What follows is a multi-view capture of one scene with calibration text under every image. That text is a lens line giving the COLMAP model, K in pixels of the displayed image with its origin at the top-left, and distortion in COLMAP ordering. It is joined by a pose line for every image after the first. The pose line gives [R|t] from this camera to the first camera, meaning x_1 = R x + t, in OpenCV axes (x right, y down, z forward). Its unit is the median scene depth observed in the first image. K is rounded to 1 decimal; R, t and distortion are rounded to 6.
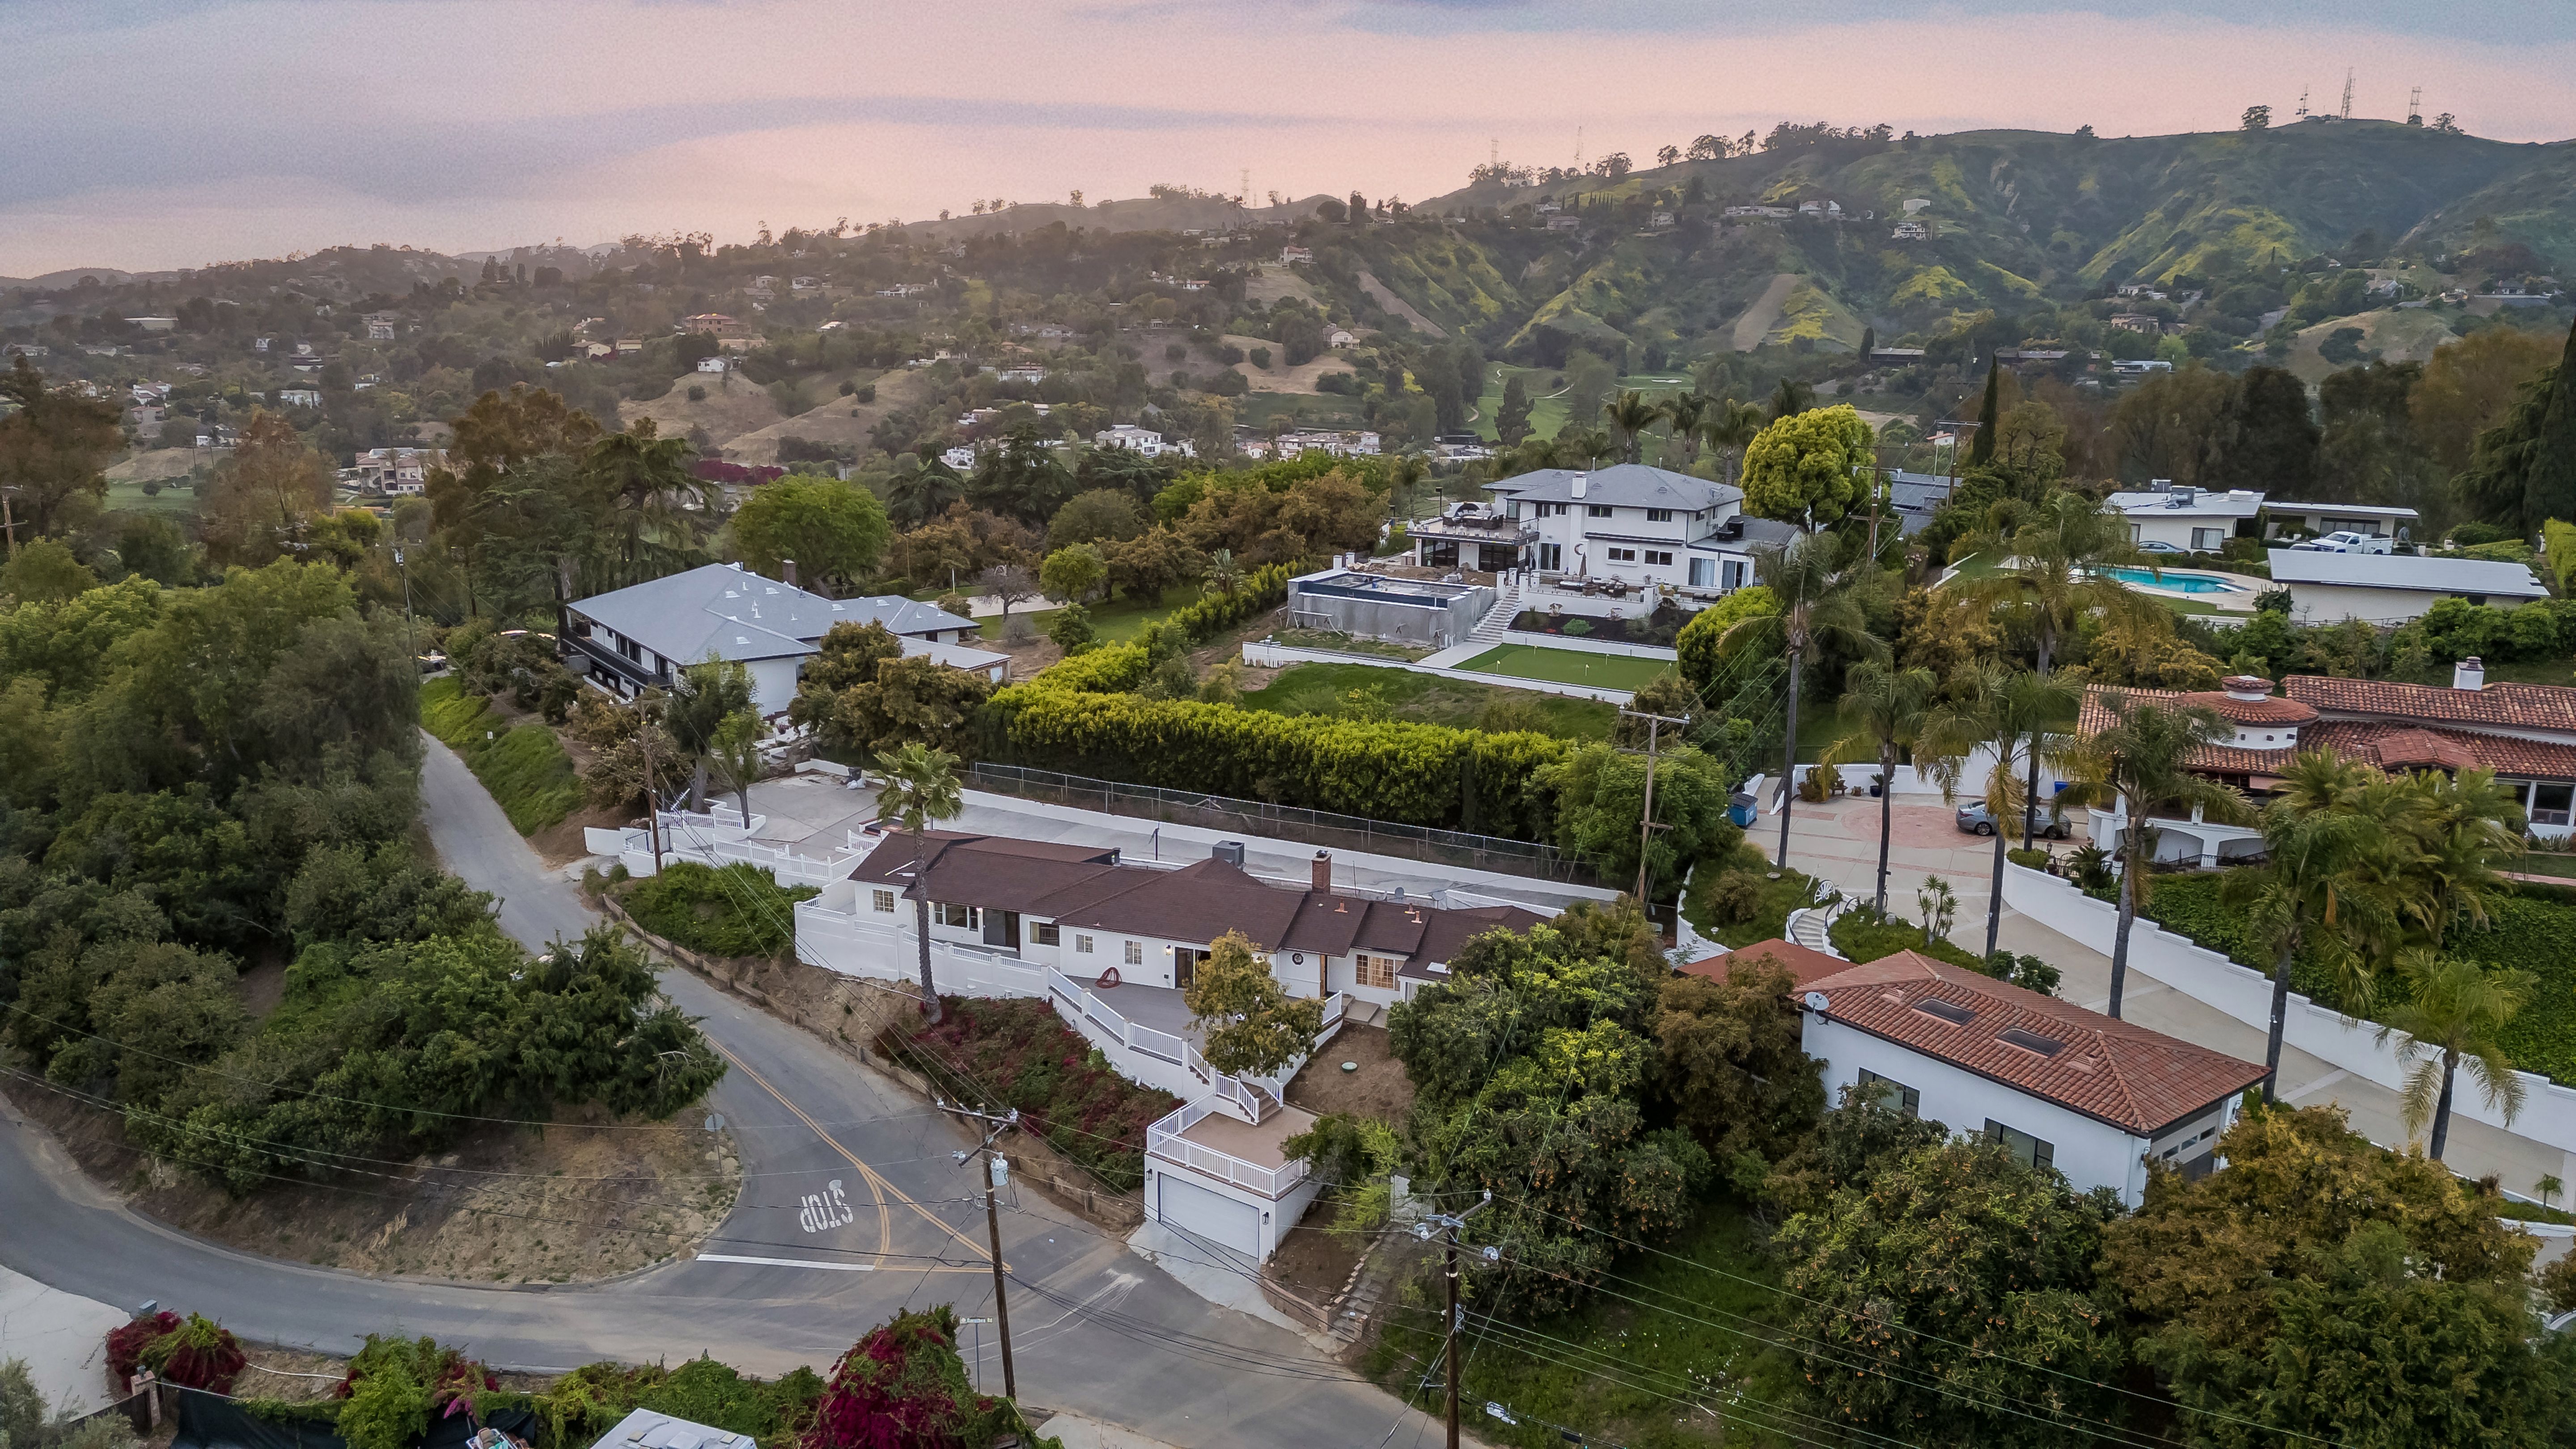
lens RADIAL K [[1796.6, 0, 1283.7], [0, 1796.6, 723.4], [0, 0, 1]] dist [0.081665, -0.085734]
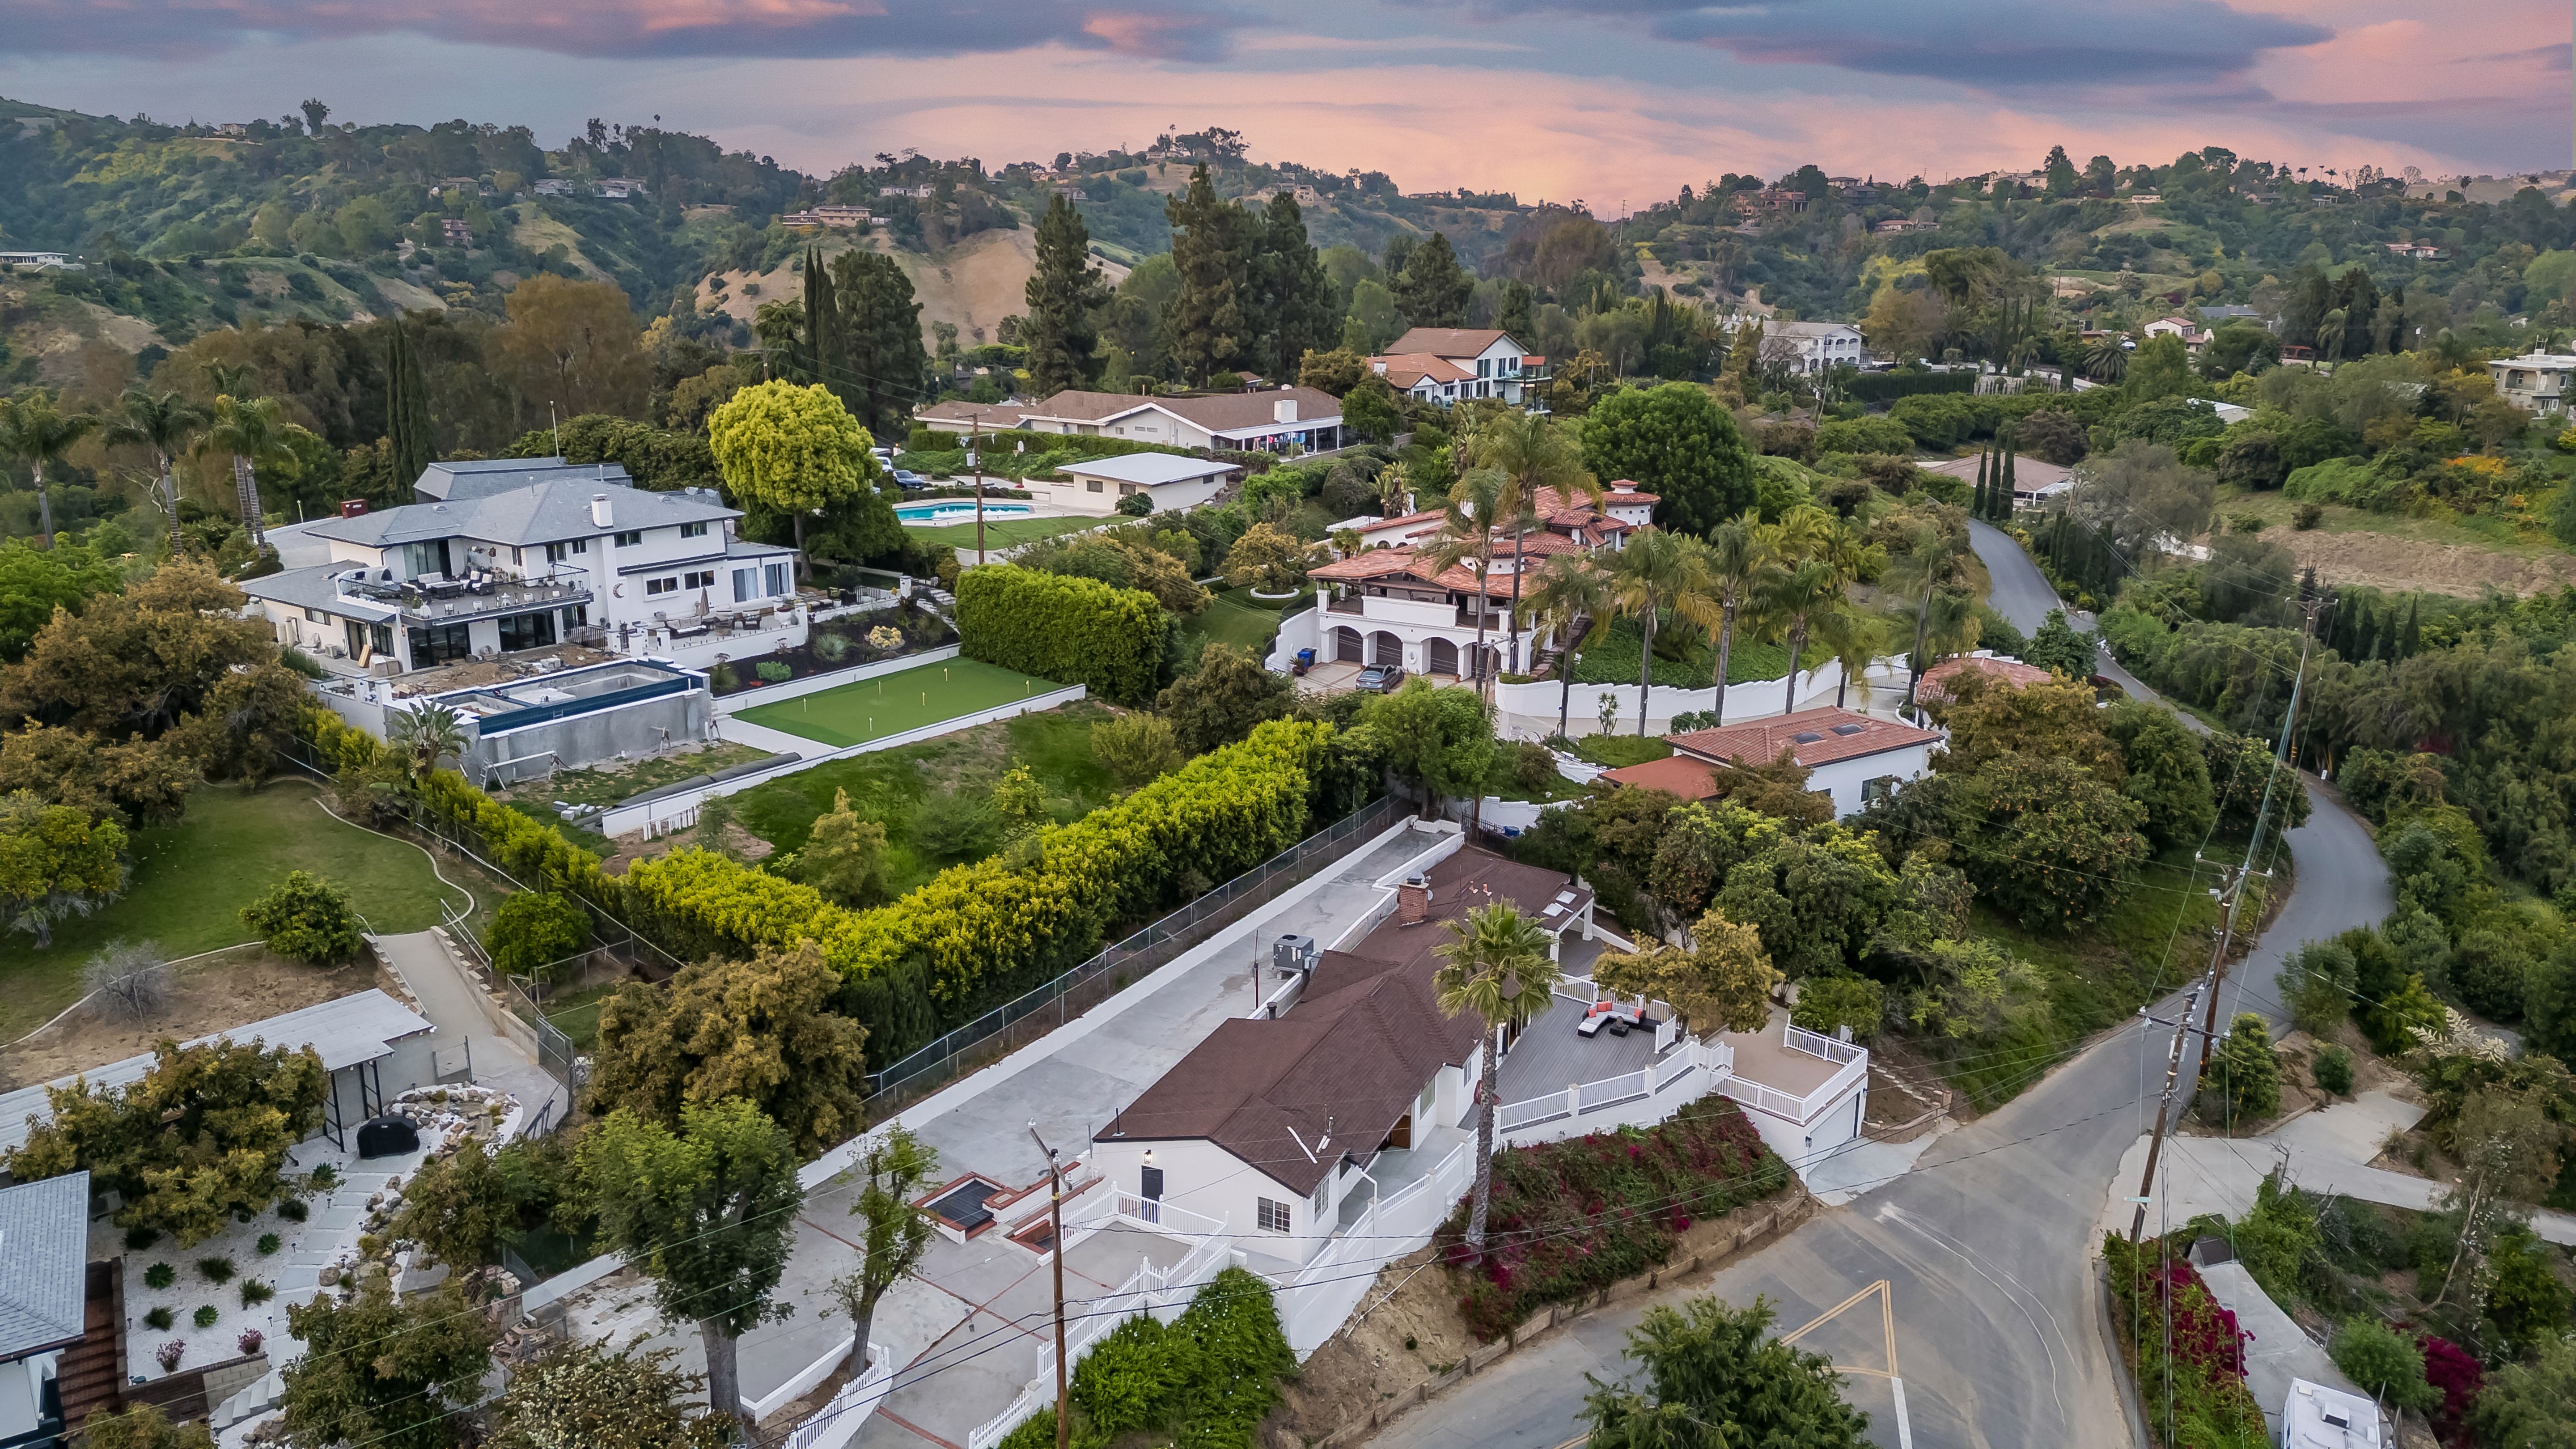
lens RADIAL K [[1796.6, 0, 1283.7], [0, 1796.6, 723.4], [0, 0, 1]] dist [0.081665, -0.085734]
pose [[0.068693, -0.264783, 0.961858, -0.620336], [0.226468, 0.943104, 0.243447, -0.178498], [-0.971593, 0.201107, 0.124749, 0.671090]]
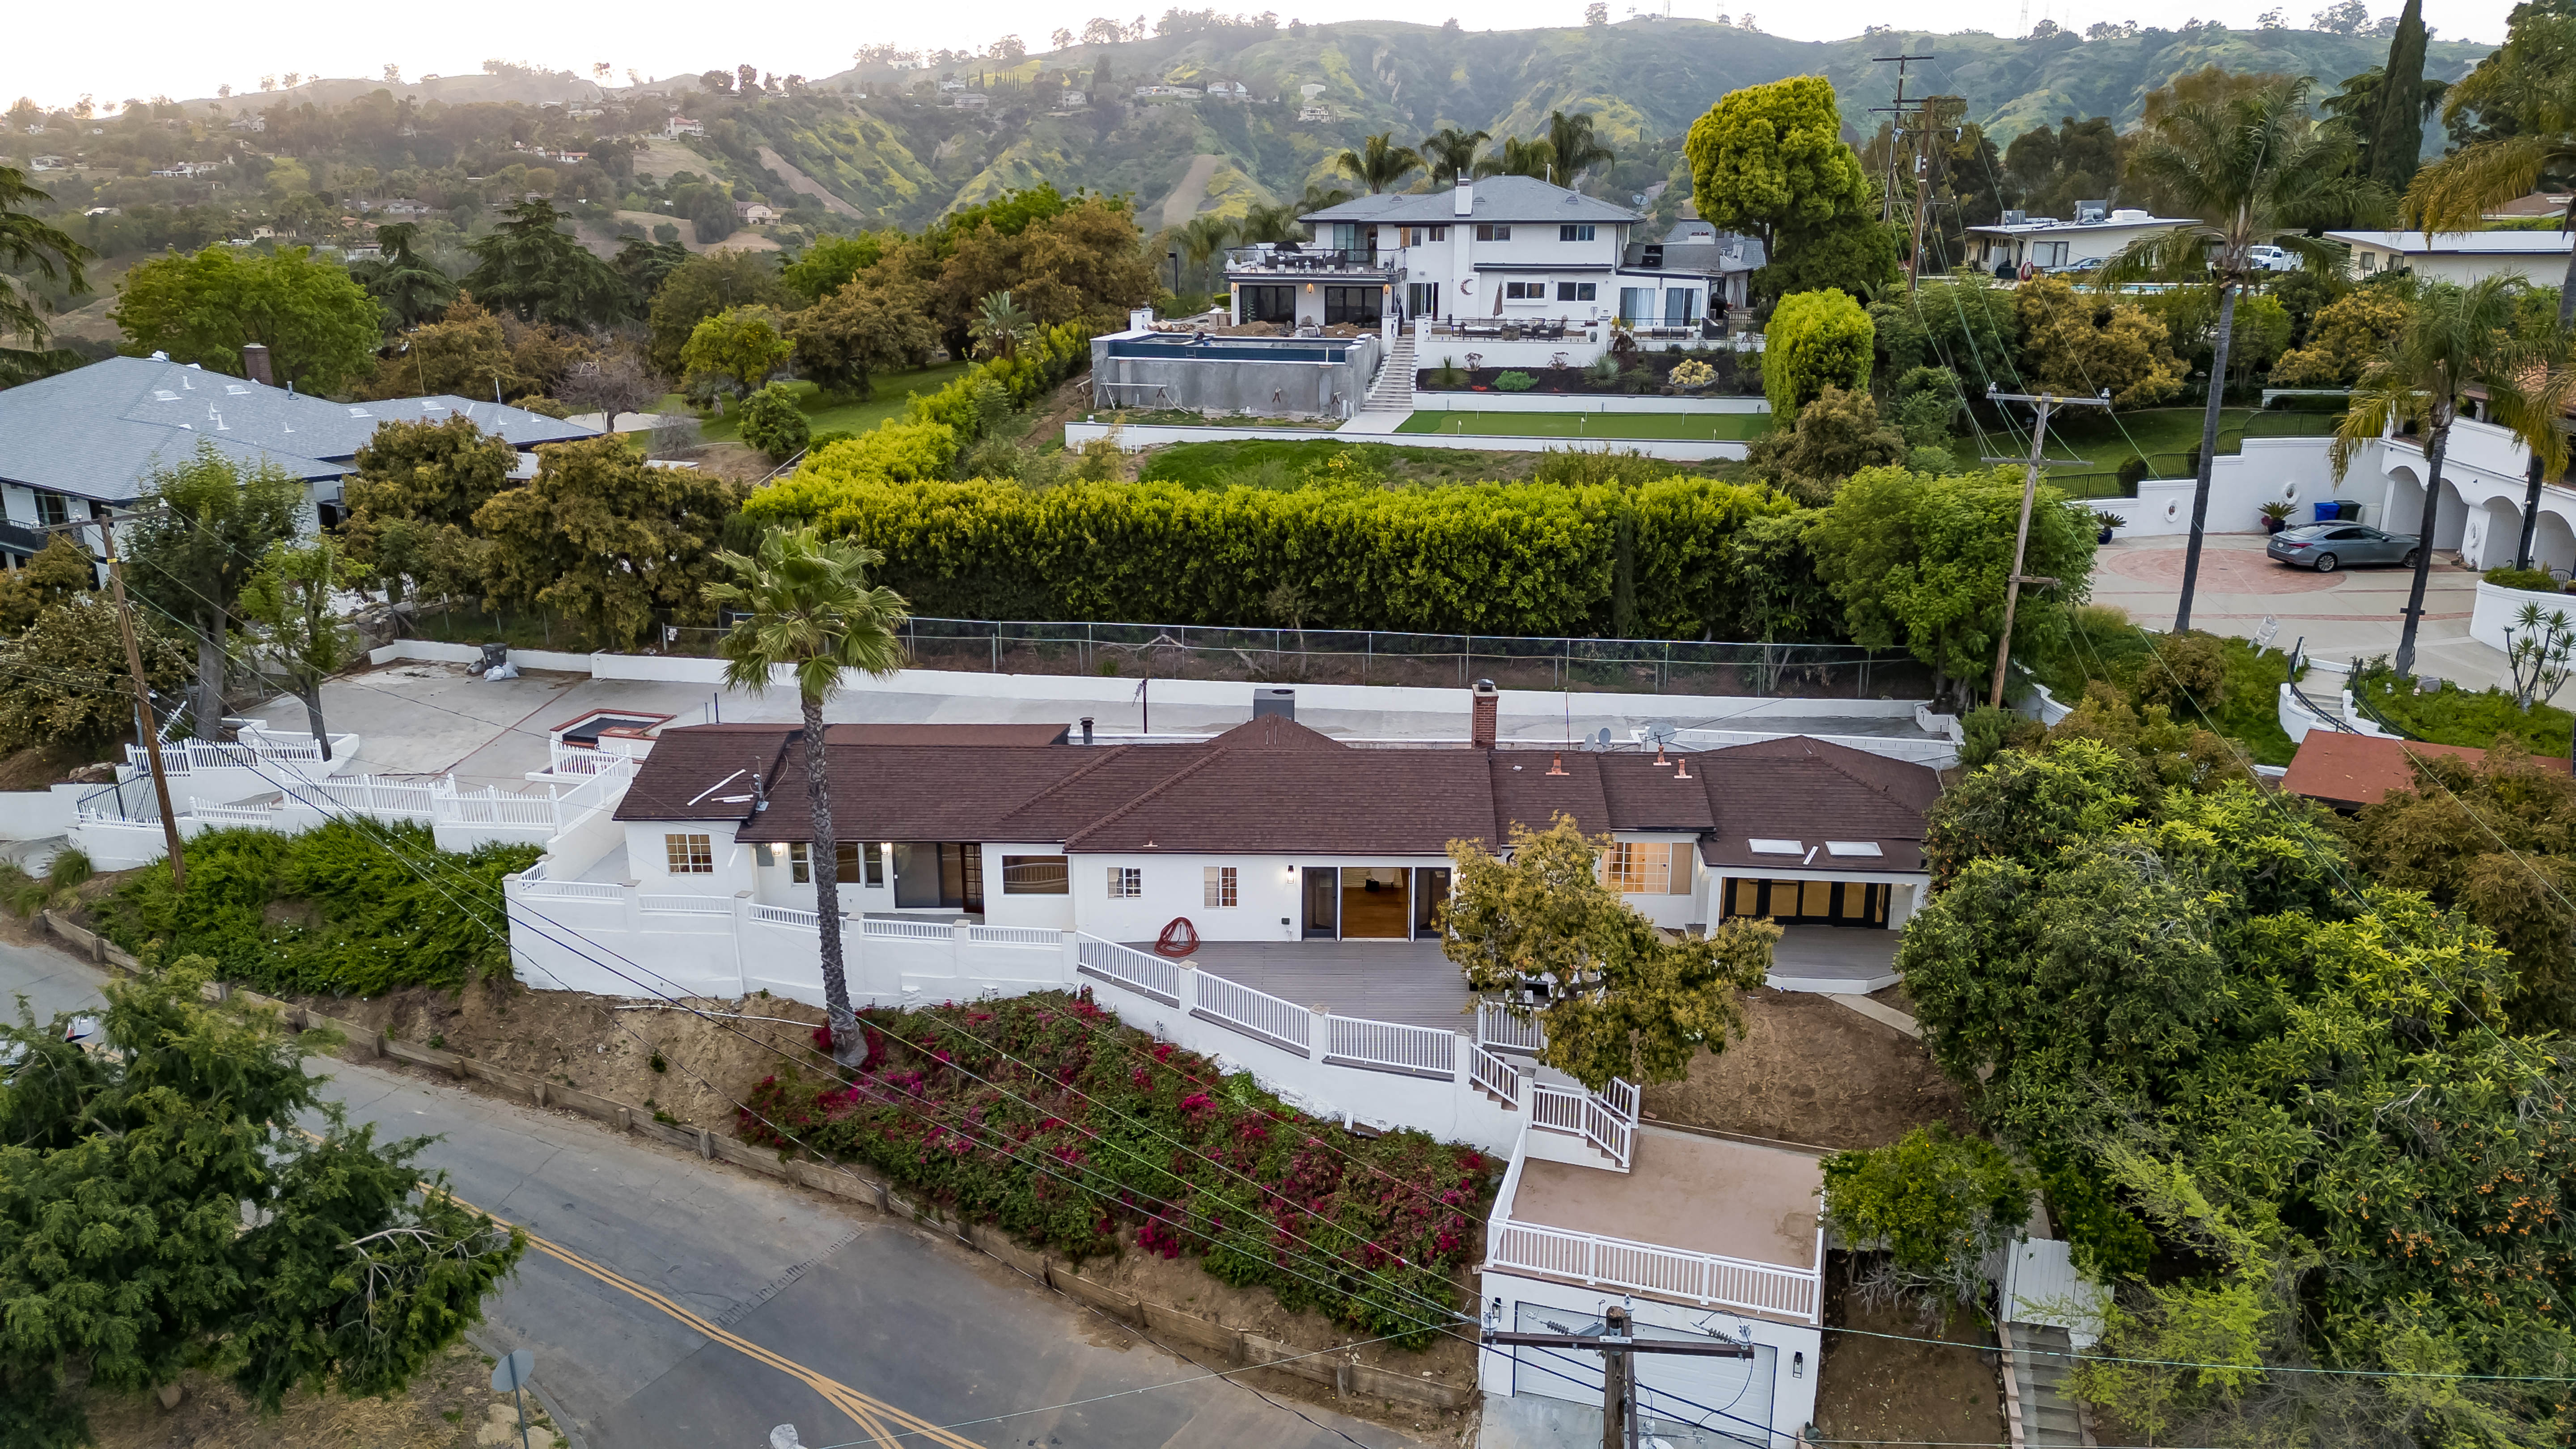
lens RADIAL K [[1796.6, 0, 1283.7], [0, 1796.6, 723.4], [0, 0, 1]] dist [0.081665, -0.085734]
pose [[0.946821, -0.097419, 0.306659, -0.162373], [0.081919, 0.994643, 0.063051, 0.030643], [-0.311158, -0.034577, 0.949729, 0.328782]]
